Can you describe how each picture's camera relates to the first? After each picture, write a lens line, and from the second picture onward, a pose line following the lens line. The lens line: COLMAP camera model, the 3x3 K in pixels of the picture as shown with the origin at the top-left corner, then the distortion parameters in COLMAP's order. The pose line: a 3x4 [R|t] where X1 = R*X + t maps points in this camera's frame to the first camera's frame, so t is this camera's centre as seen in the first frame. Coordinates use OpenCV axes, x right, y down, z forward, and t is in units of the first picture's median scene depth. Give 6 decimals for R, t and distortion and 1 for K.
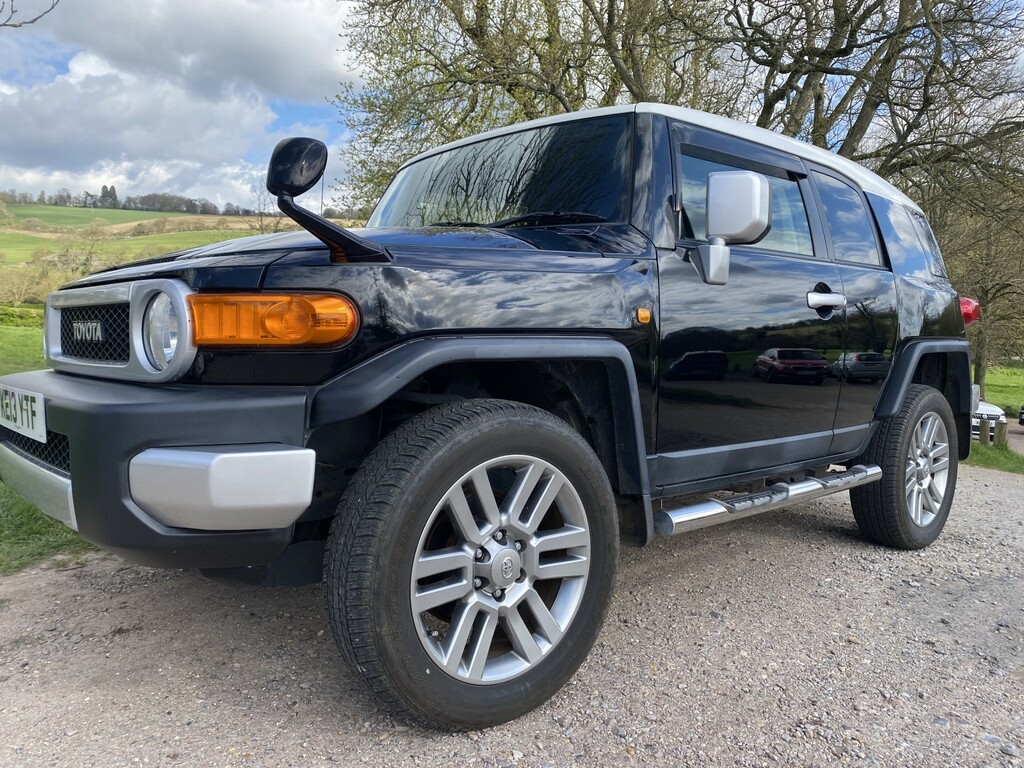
lens RADIAL K [[762.4, 0, 512.0], [0, 762.4, 384.0], [0, 0, 1]] dist [0.008761, -0.006379]
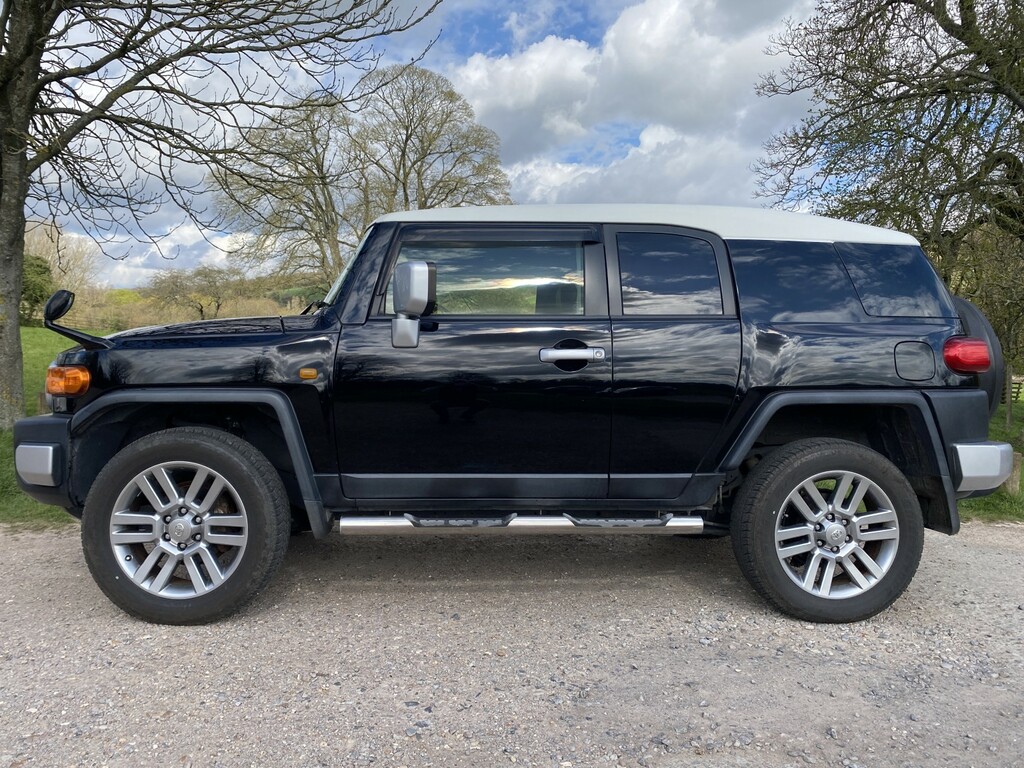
lens RADIAL K [[762.4, 0, 512.0], [0, 762.4, 384.0], [0, 0, 1]] dist [0.008761, -0.006379]
pose [[0.802091, 0.003856, -0.597190, 1.204685], [-0.034585, 0.998601, -0.040003, -0.024599], [0.596200, 0.052740, 0.801102, 0.071776]]
